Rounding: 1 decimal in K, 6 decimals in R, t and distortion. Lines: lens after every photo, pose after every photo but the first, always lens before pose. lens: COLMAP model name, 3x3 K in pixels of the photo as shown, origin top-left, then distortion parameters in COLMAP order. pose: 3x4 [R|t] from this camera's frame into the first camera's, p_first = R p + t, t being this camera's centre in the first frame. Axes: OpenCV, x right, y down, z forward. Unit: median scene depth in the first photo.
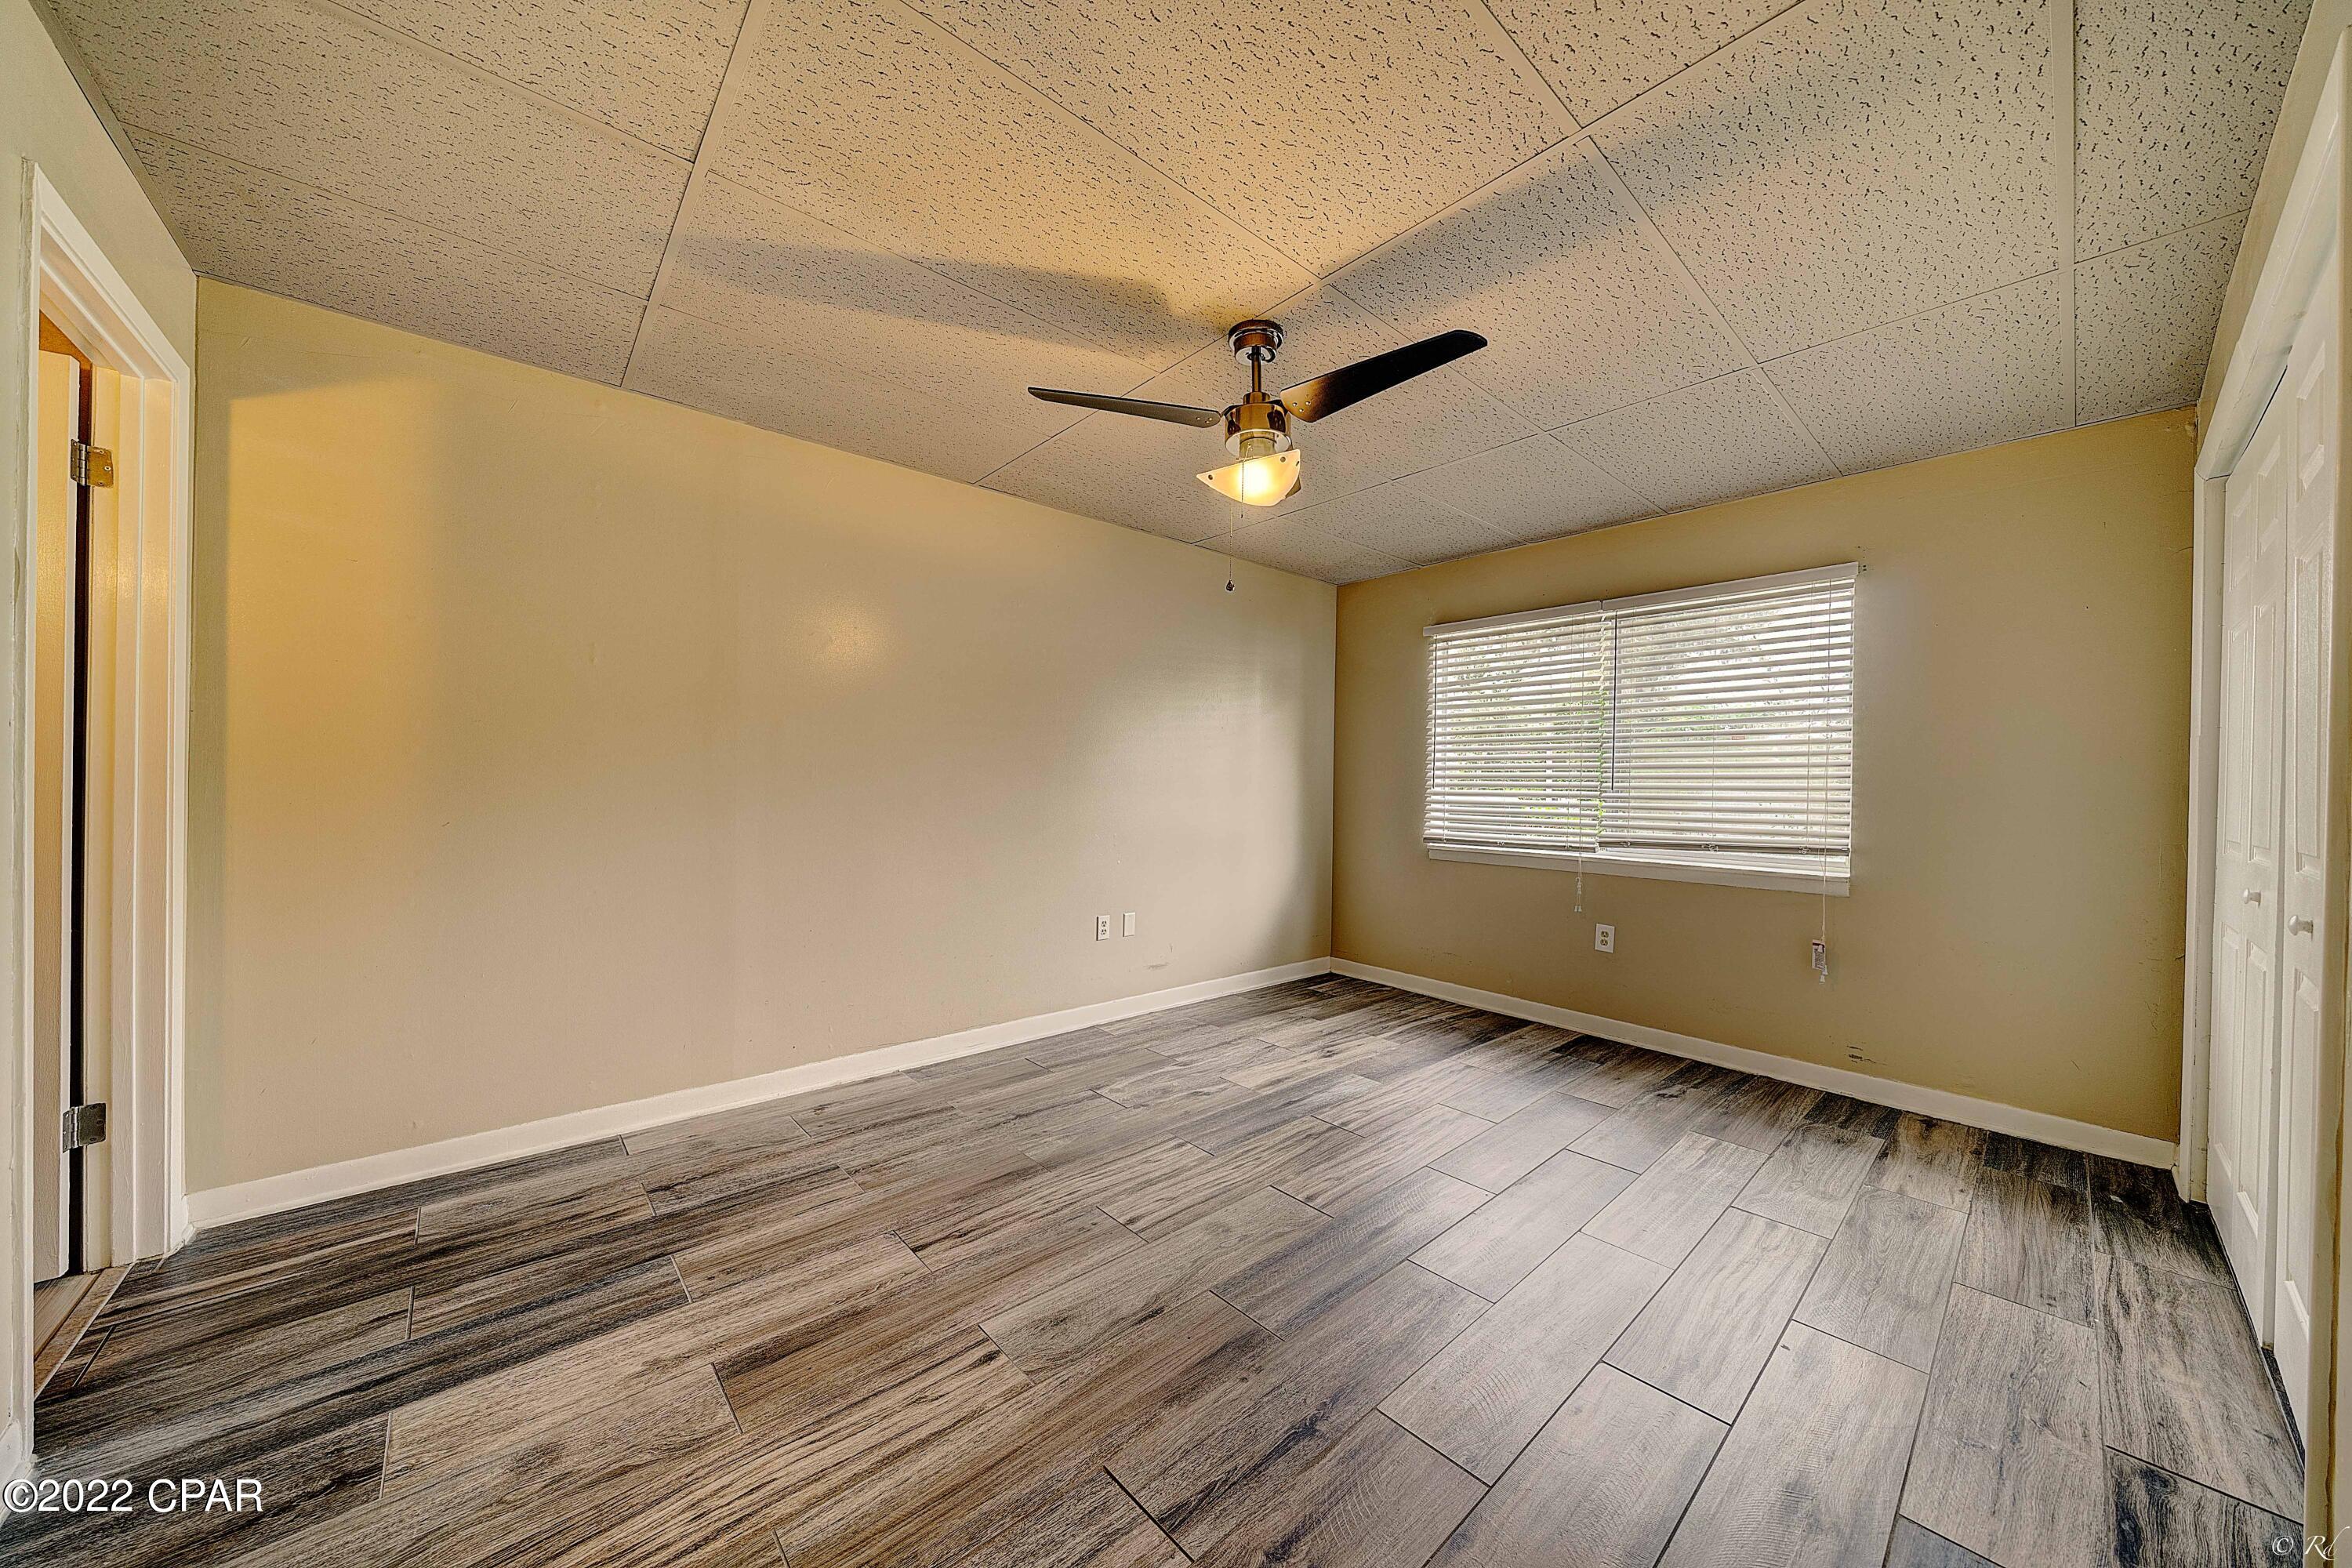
lens RADIAL K [[801.5, 0, 1176.5], [0, 801.5, 782.1], [0, 0, 1]] dist [-0.001704, -0.000092]
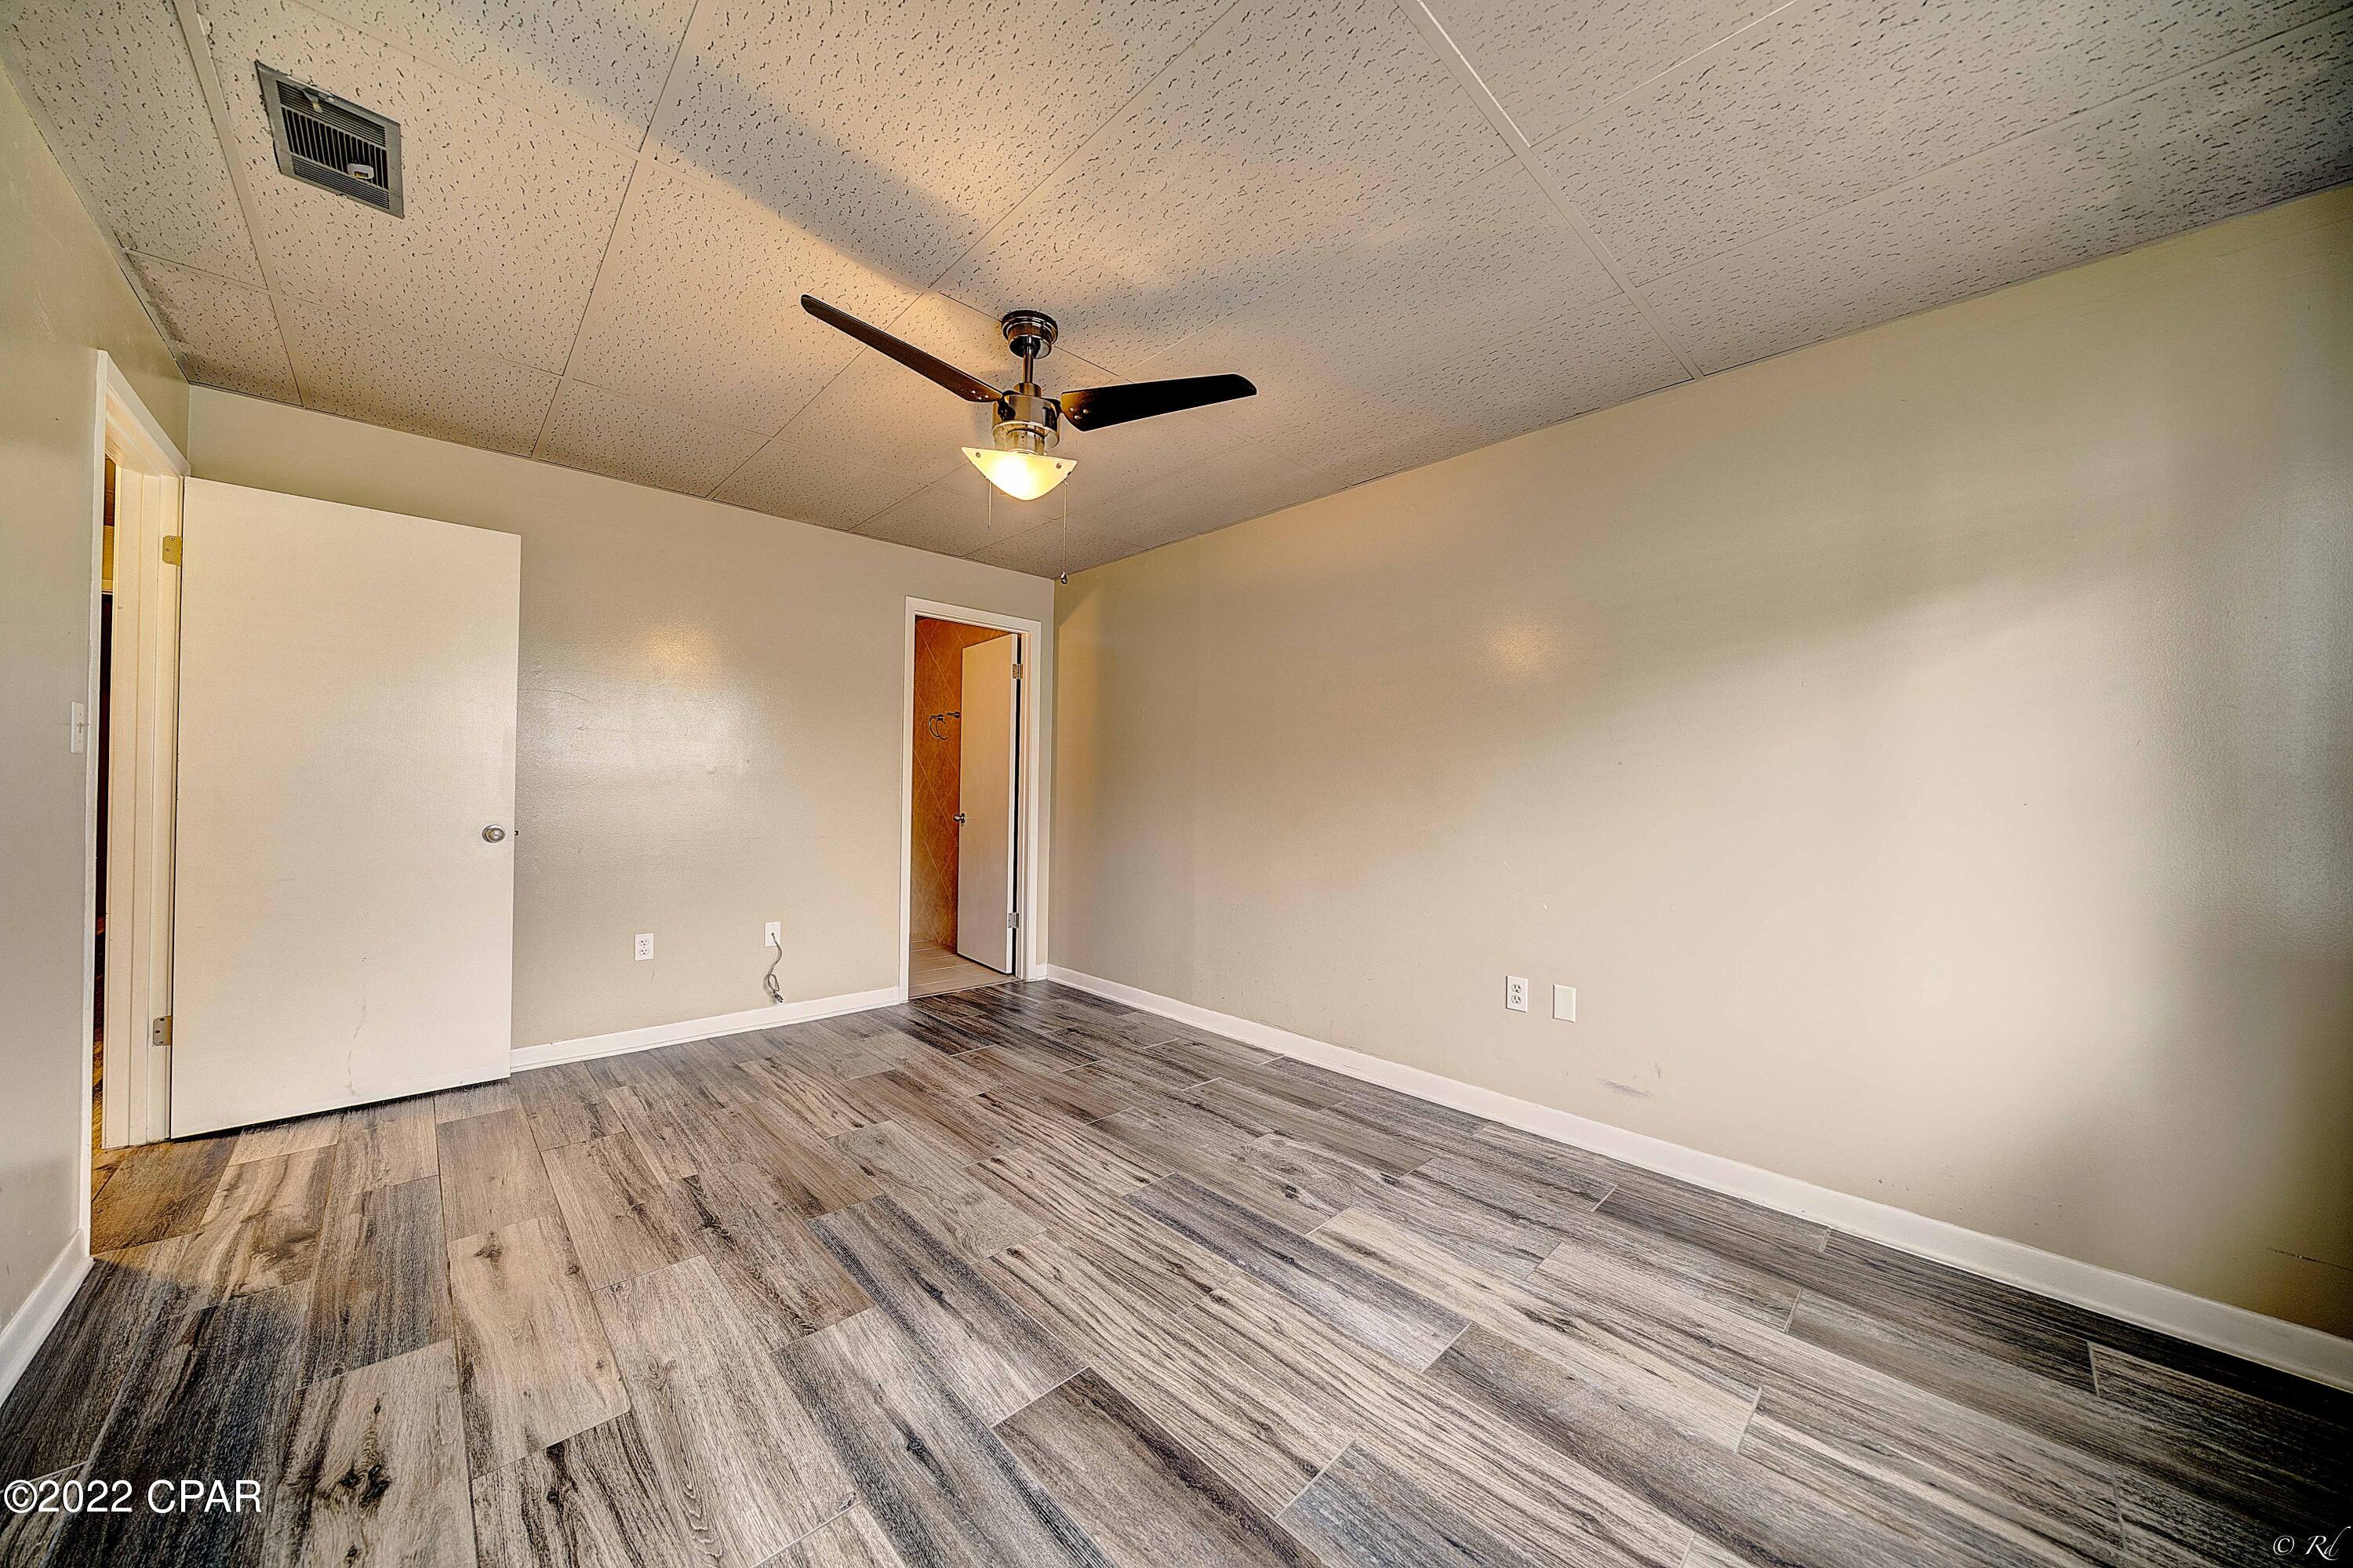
lens RADIAL K [[801.9, 0, 1169.0], [0, 801.9, 777.5], [0, 0, 1]] dist [-0.001704, -0.000092]
pose [[0.042283, -0.026951, -0.998742, 0.866353], [-0.012455, 0.999544, -0.027500, 0.015217], [0.999028, 0.013602, 0.041928, 0.911939]]
